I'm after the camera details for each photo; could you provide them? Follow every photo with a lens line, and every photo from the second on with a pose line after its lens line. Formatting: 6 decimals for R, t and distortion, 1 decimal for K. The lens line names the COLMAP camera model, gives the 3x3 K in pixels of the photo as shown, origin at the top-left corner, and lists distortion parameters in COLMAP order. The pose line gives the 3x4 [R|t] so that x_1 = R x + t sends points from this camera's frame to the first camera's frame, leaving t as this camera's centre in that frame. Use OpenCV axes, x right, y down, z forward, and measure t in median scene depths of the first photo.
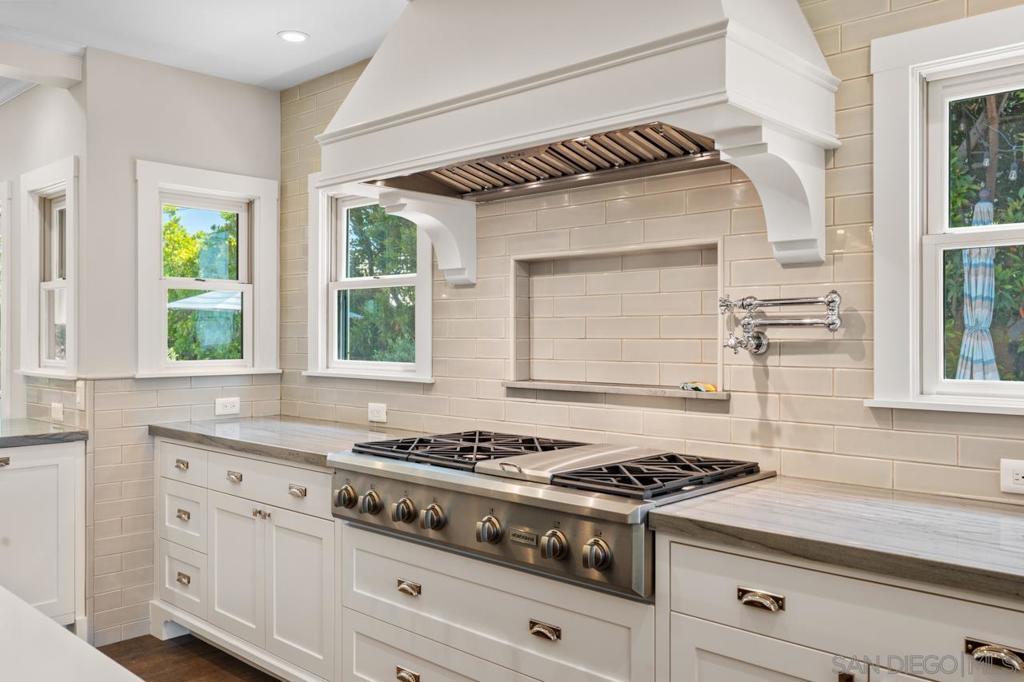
lens RADIAL K [[779.2, 0, 521.9], [0, 779.2, 346.8], [0, 0, 1]] dist [0.008743, -0.003894]
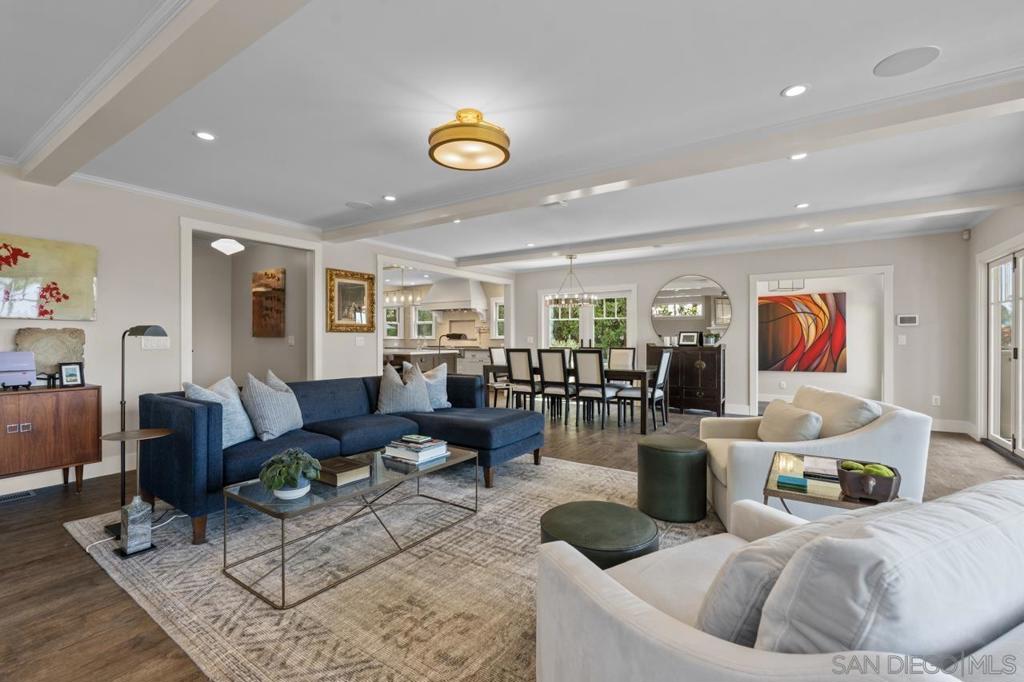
lens RADIAL K [[443.8, 0, 511.7], [0, 443.8, 339.9], [0, 0, 1]] dist [-0.000833, 0.000797]
pose [[0.988495, -0.011902, 0.150781, -0.058513], [0.010717, 0.999905, 0.008669, 0.035326], [-0.150870, -0.006953, 0.988529, -3.255538]]
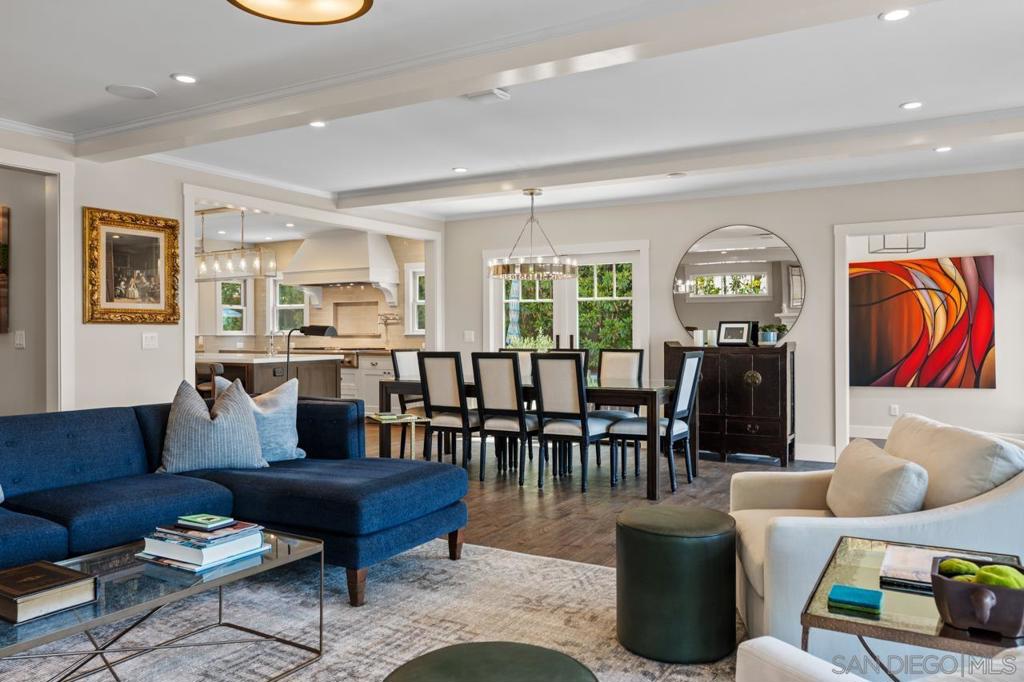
lens RADIAL K [[750.5, 0, 510.7], [0, 750.5, 333.9], [0, 0, 1]] dist [0.012162, -0.011695]
pose [[0.976582, -0.014848, 0.214633, 0.057063], [0.013806, 0.999885, 0.006353, 0.037189], [-0.214703, -0.003241, 0.976674, -3.195635]]
